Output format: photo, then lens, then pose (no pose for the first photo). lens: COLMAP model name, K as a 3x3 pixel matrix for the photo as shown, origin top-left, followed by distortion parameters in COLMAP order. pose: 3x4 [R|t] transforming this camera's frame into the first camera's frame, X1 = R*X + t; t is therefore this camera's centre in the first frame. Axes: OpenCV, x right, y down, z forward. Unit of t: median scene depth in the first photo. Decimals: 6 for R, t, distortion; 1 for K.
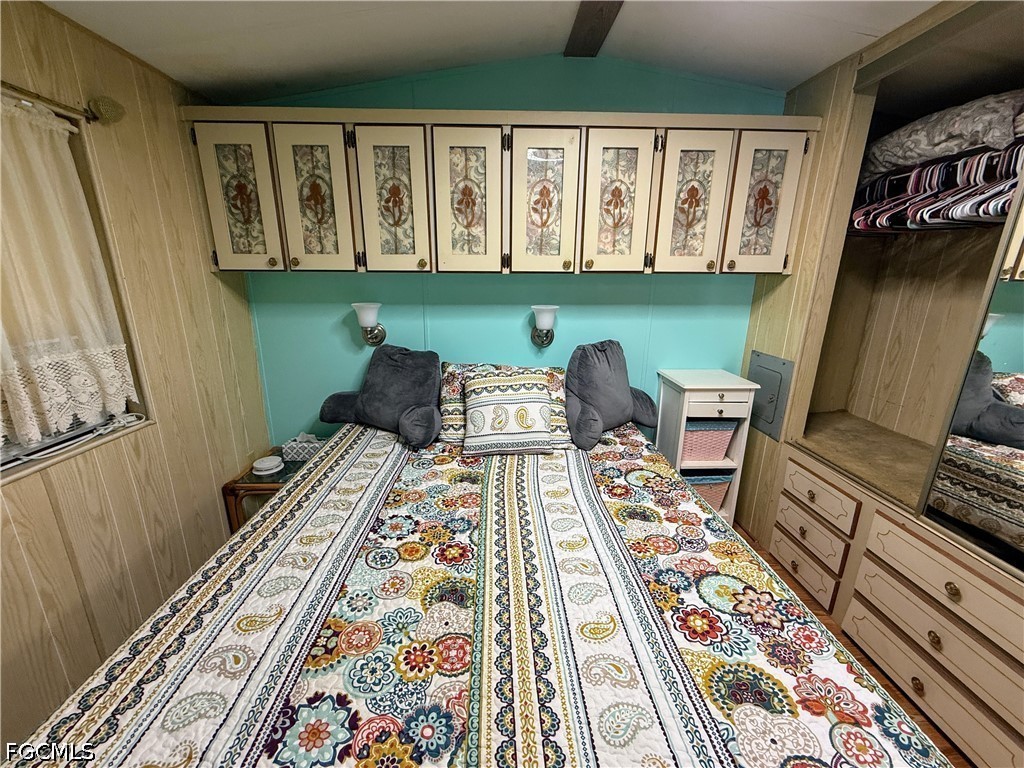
lens RADIAL K [[407.0, 0, 509.6], [0, 407.0, 384.6], [0, 0, 1]] dist [0.000490, -0.000358]
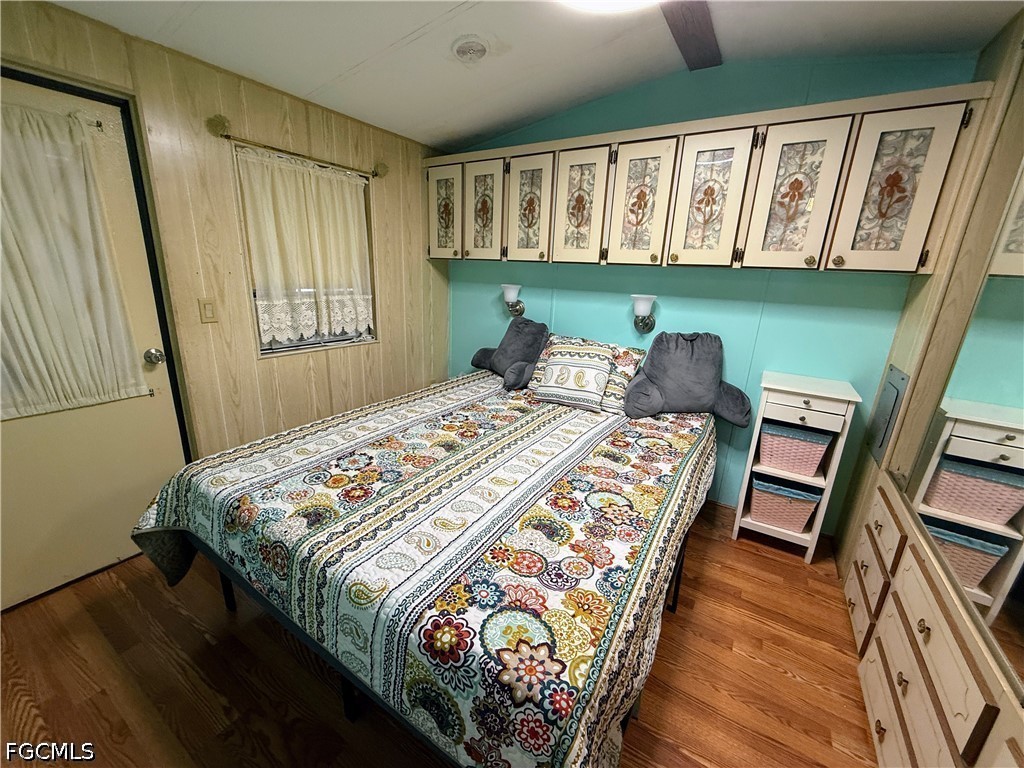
lens RADIAL K [[407.0, 0, 511.2], [0, 407.0, 386.2], [0, 0, 1]] dist [0.000490, -0.000358]
pose [[0.830518, 0.180273, -0.527012, 0.496049], [-0.179638, 0.982308, 0.052923, 0.072258], [0.527229, 0.050718, 0.848208, -0.165635]]
